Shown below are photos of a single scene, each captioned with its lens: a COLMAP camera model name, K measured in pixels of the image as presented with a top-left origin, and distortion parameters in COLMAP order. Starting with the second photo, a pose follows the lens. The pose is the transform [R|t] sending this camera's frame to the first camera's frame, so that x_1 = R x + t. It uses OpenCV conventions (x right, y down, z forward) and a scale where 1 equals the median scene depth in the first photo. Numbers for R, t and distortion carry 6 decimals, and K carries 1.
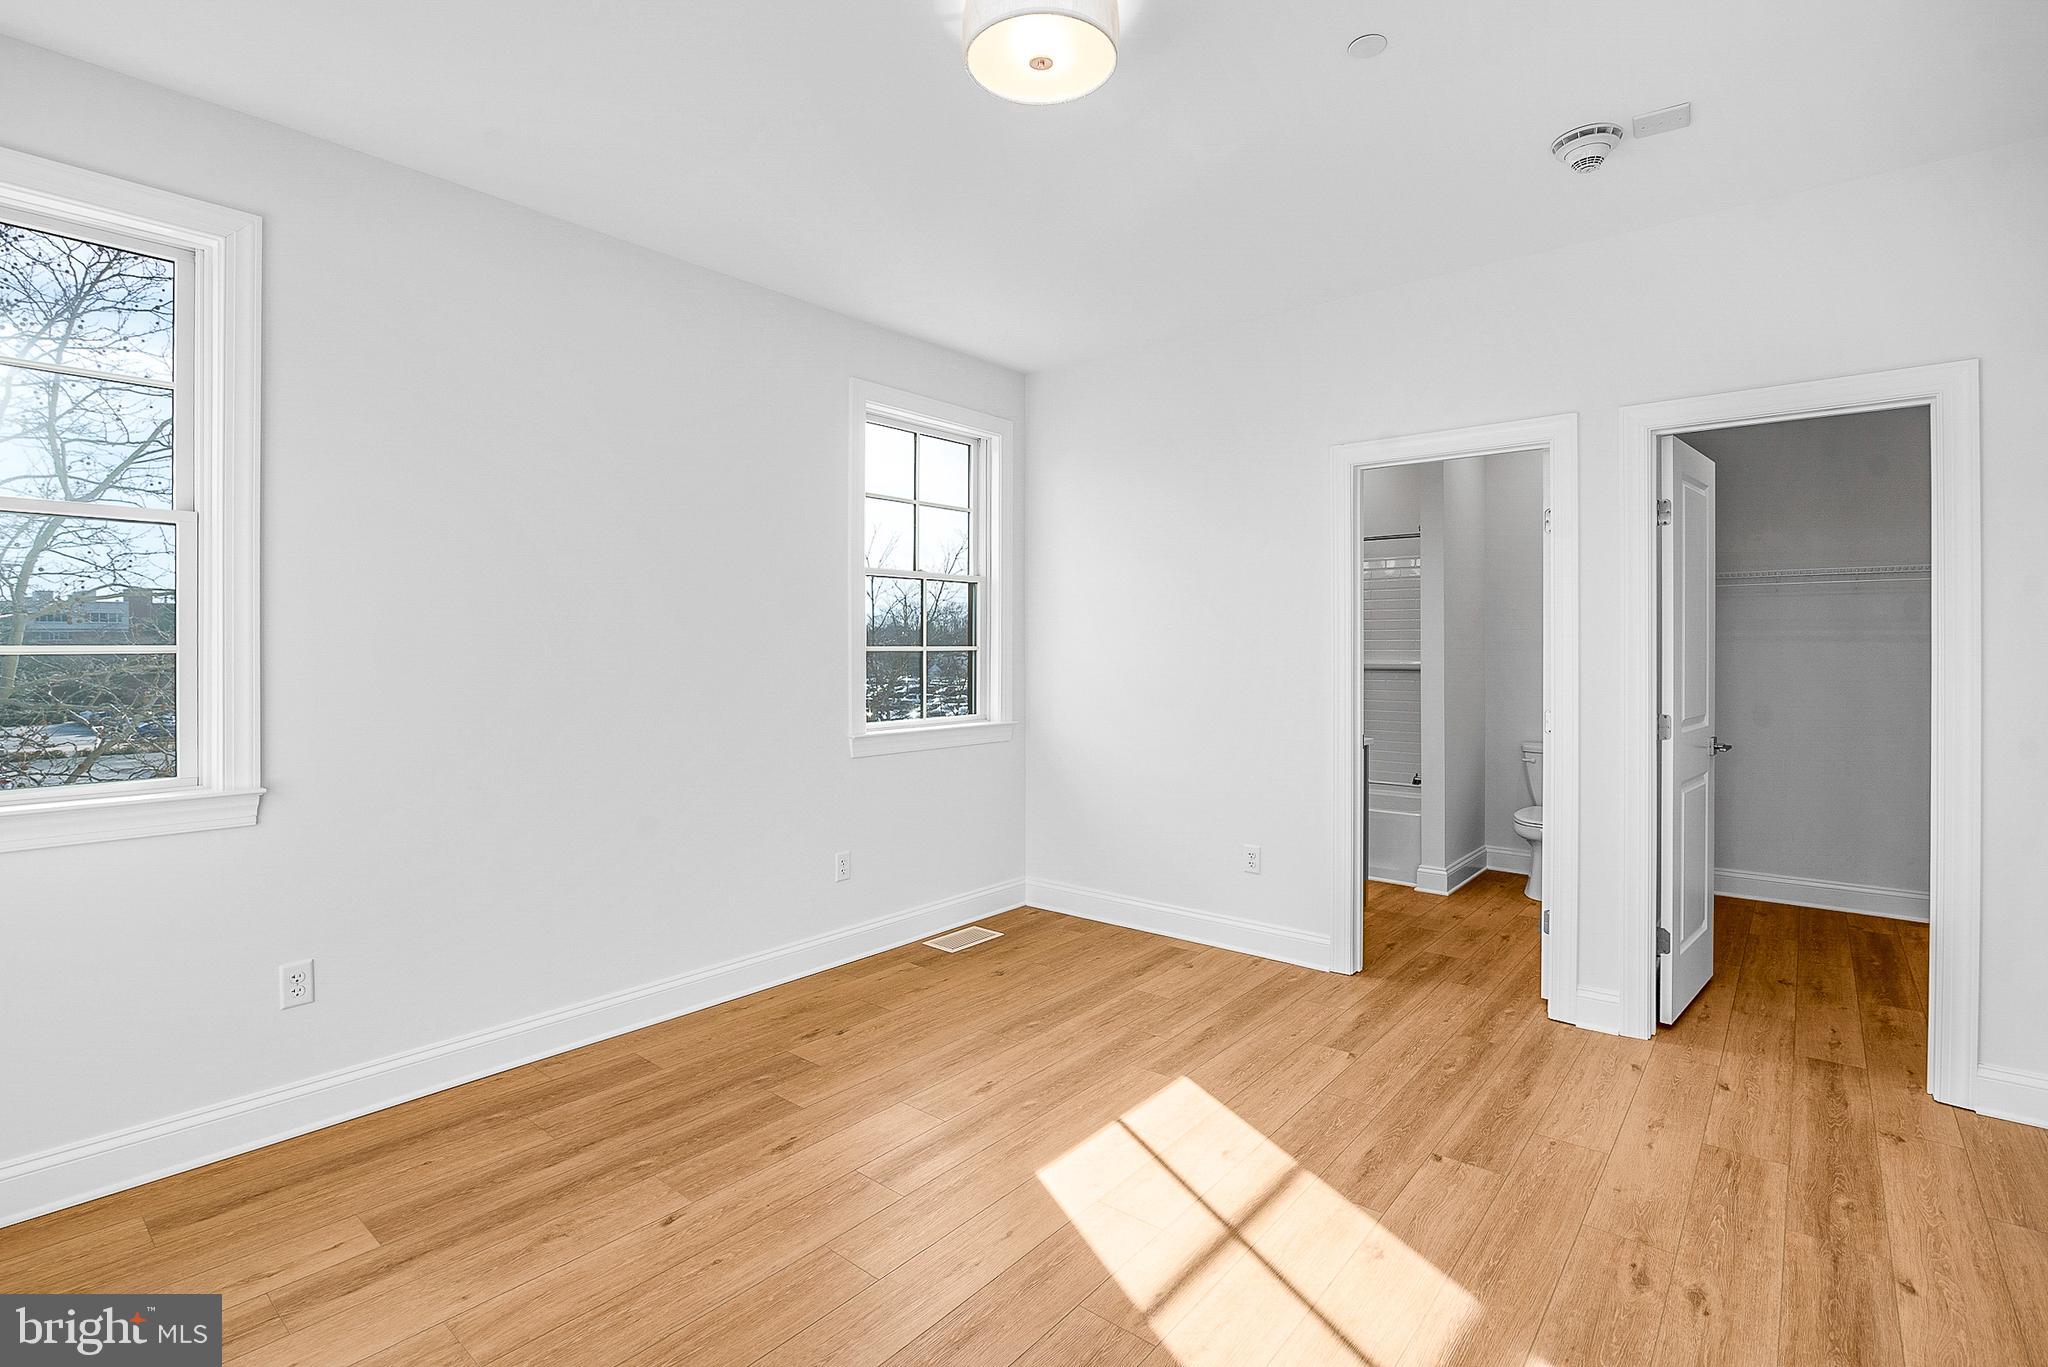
lens RADIAL K [[965.0, 0, 1024.1], [0, 965.0, 647.1], [0, 0, 1]] dist [-0.014528, -0.000176]
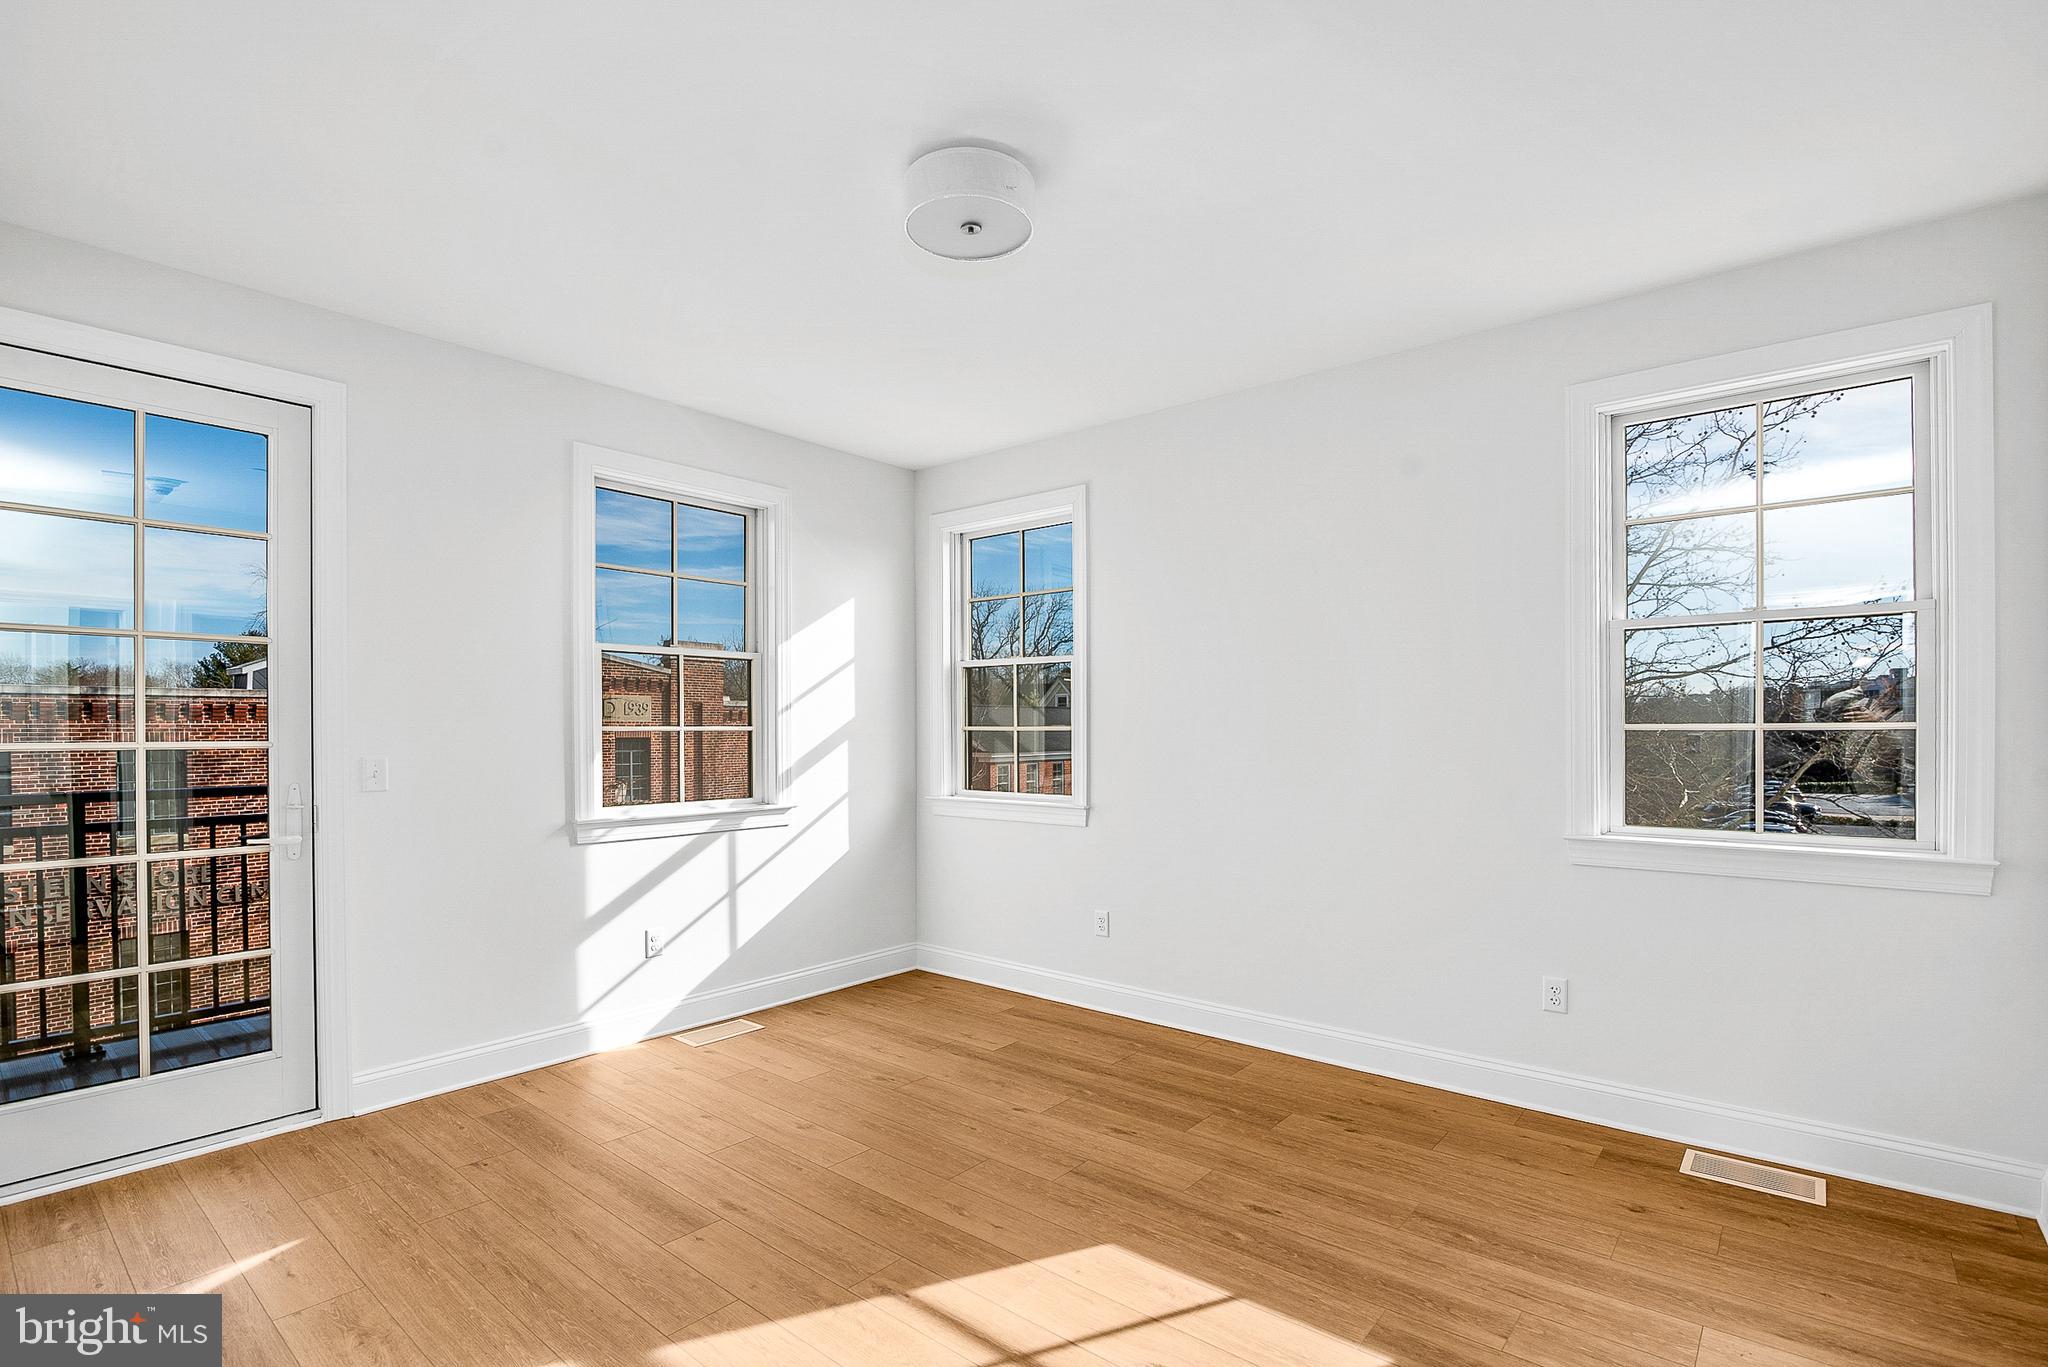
lens RADIAL K [[968.6, 0, 1028.4], [0, 968.6, 714.3], [0, 0, 1]] dist [-0.019213, 0.001186]
pose [[-0.003301, -0.012606, -0.999915, 0.874226], [0.003959, 0.999913, -0.012619, -0.000928], [0.999987, -0.004000, -0.003251, 0.778136]]
